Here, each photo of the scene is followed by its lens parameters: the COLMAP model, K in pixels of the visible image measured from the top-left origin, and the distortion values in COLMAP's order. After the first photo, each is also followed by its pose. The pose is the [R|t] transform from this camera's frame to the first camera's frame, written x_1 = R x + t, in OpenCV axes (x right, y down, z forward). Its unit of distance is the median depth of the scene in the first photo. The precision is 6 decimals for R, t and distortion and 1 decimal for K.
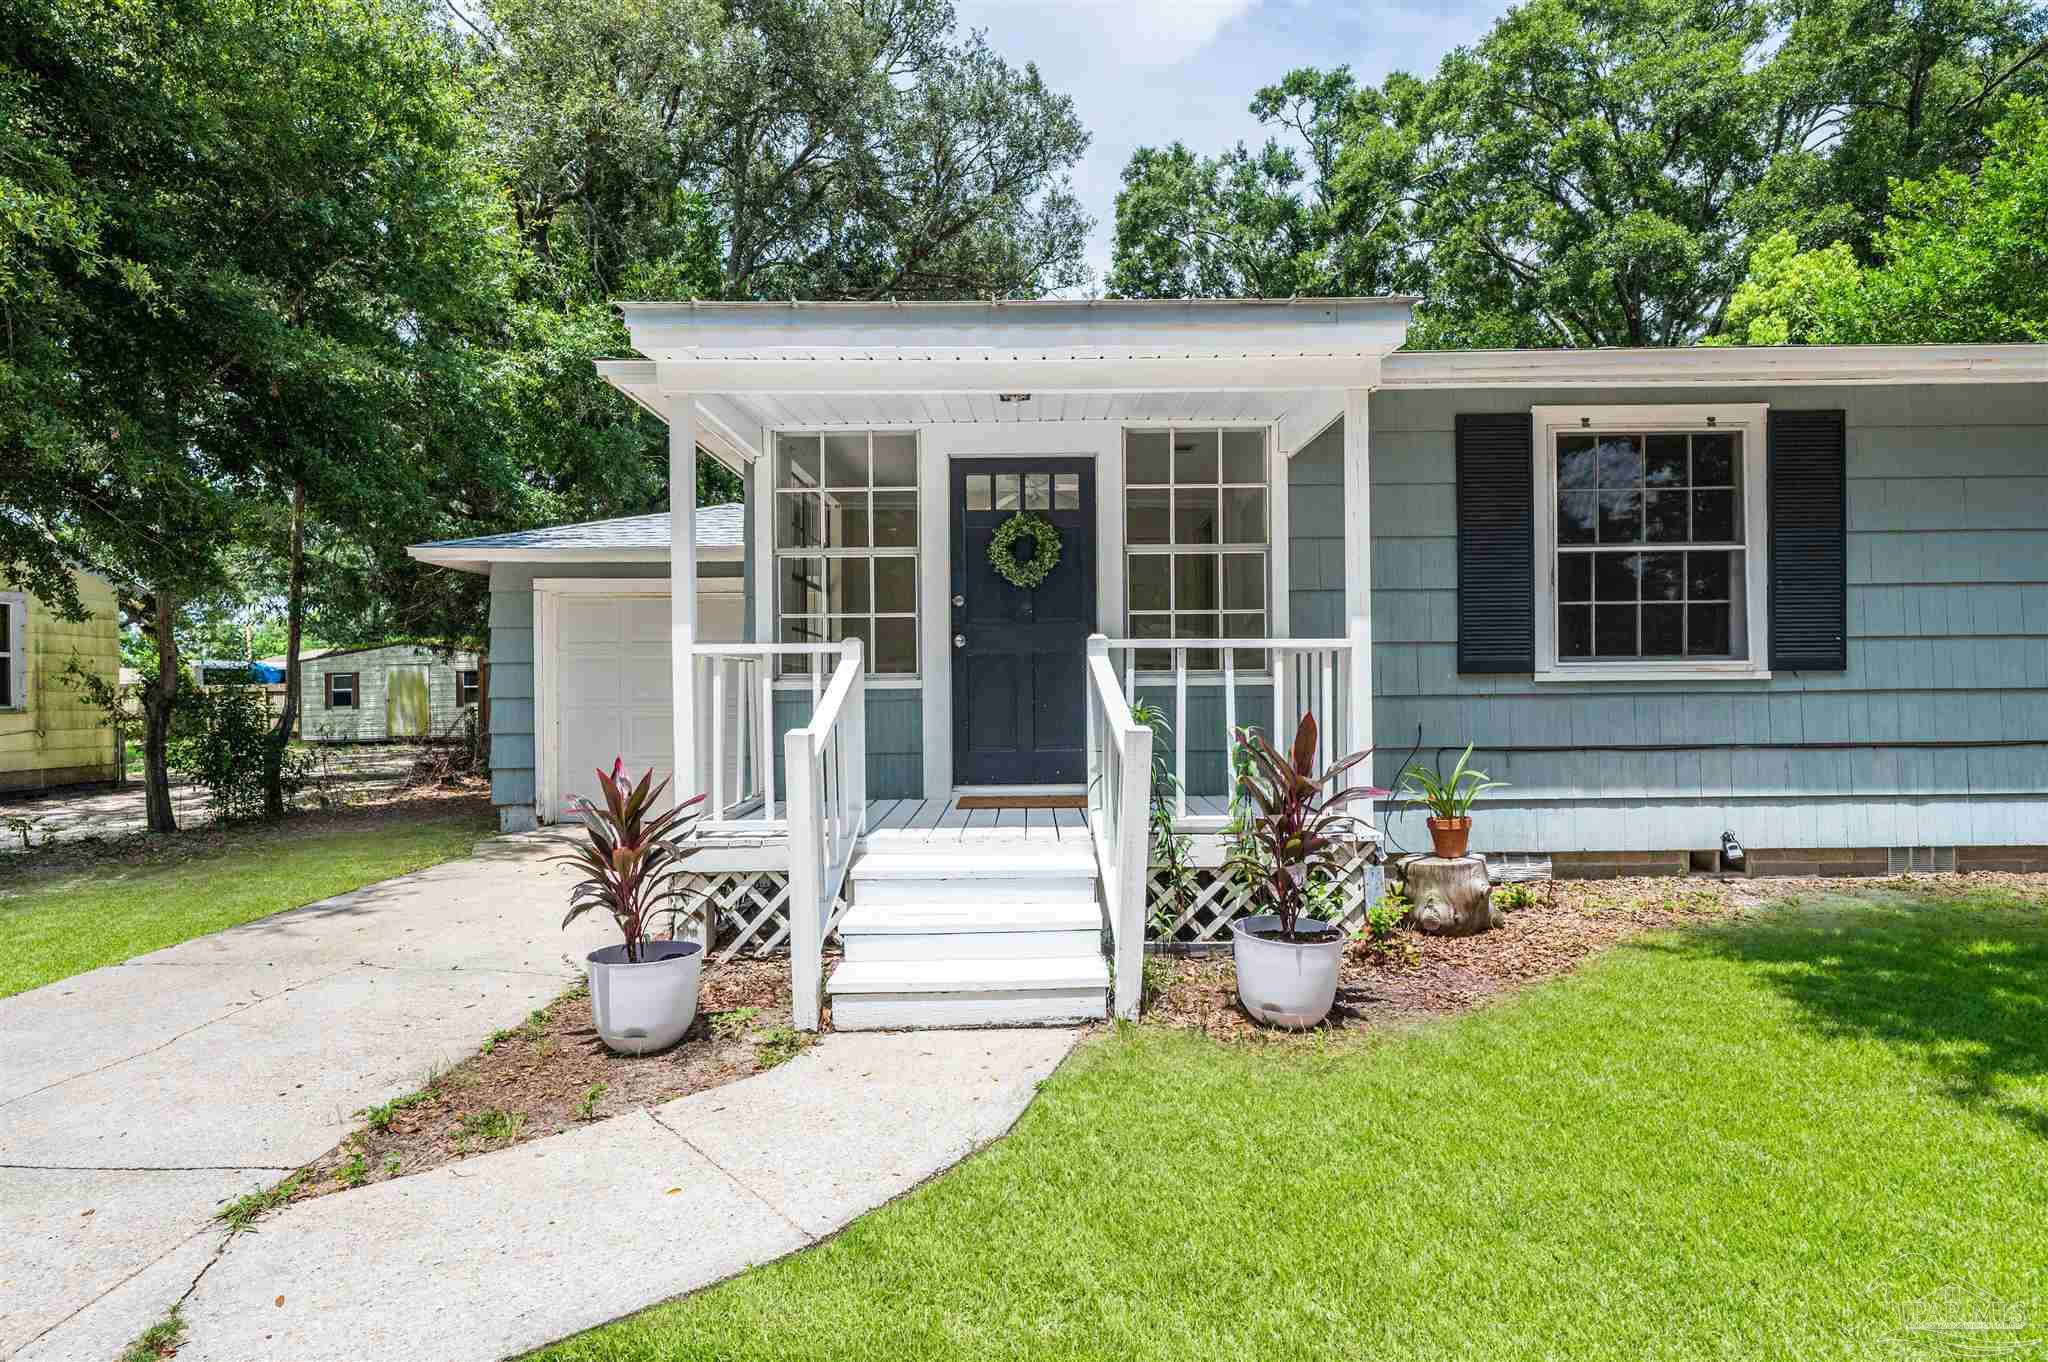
lens RADIAL K [[1032.9, 0, 1029.2], [0, 1032.9, 689.8], [0, 0, 1]] dist [-0.002125, -0.000070]
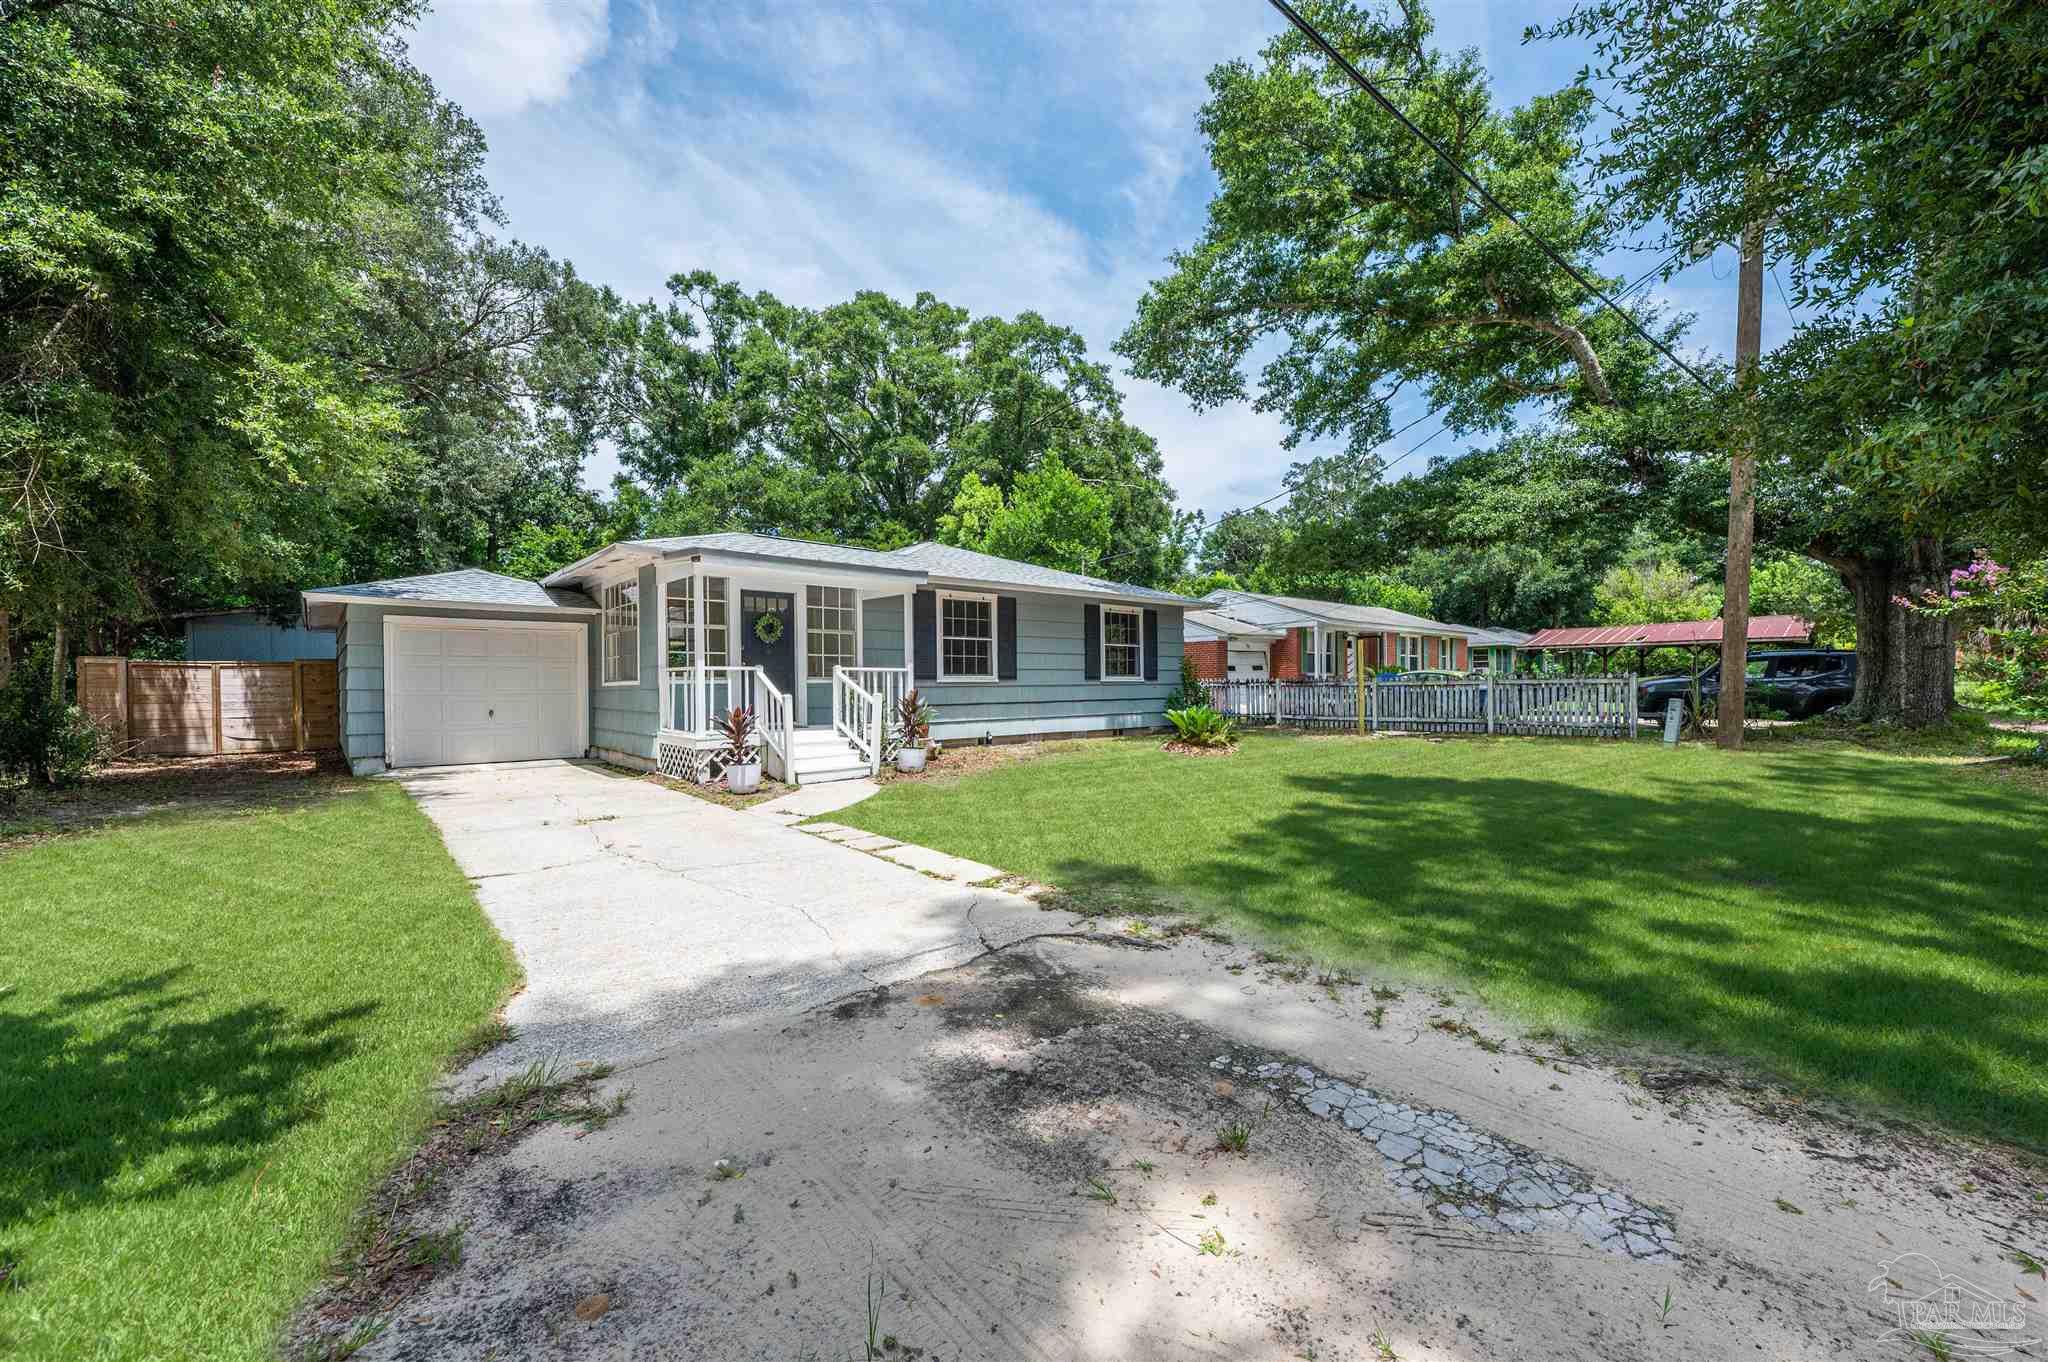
lens RADIAL K [[805.8, 0, 1032.4], [0, 805.8, 692.0], [0, 0, 1]] dist [-0.002445, -0.000151]
pose [[0.741813, -0.002376, 0.670603, -0.843096], [0.002174, 0.999997, 0.001139, 0.017799], [-0.670604, 0.000613, 0.741816, -0.883340]]
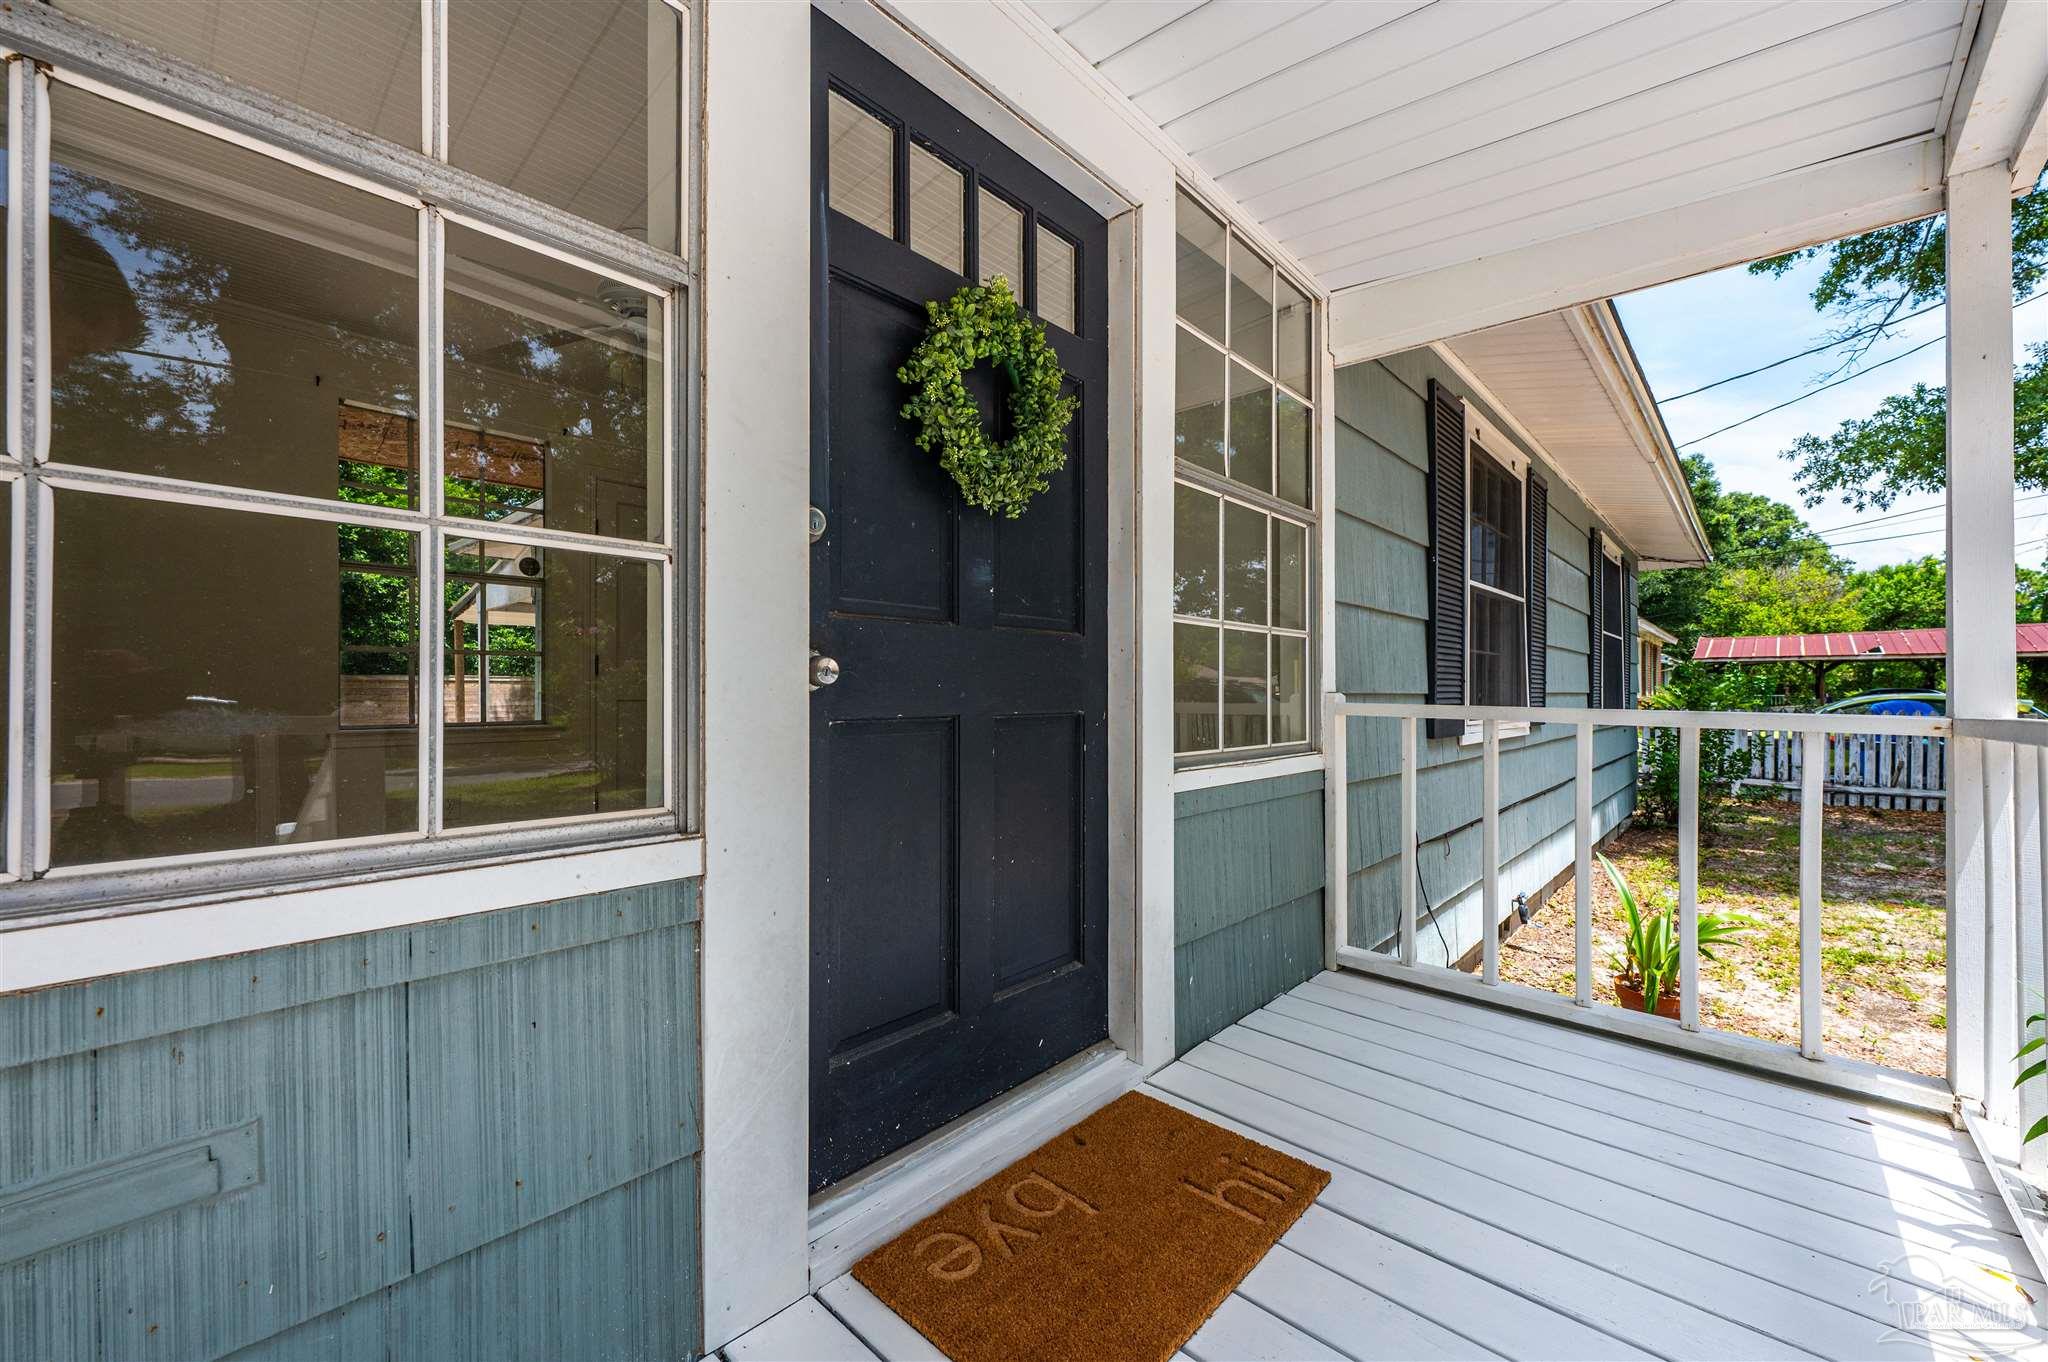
lens RADIAL K [[805.8, 0, 1032.4], [0, 805.8, 692.0], [0, 0, 1]] dist [-0.002445, -0.000151]
pose [[0.673340, 0.012326, 0.739230, -0.187201], [-0.005276, 0.999916, -0.011866, -0.040081], [-0.739314, 0.004090, 0.673348, 0.818413]]
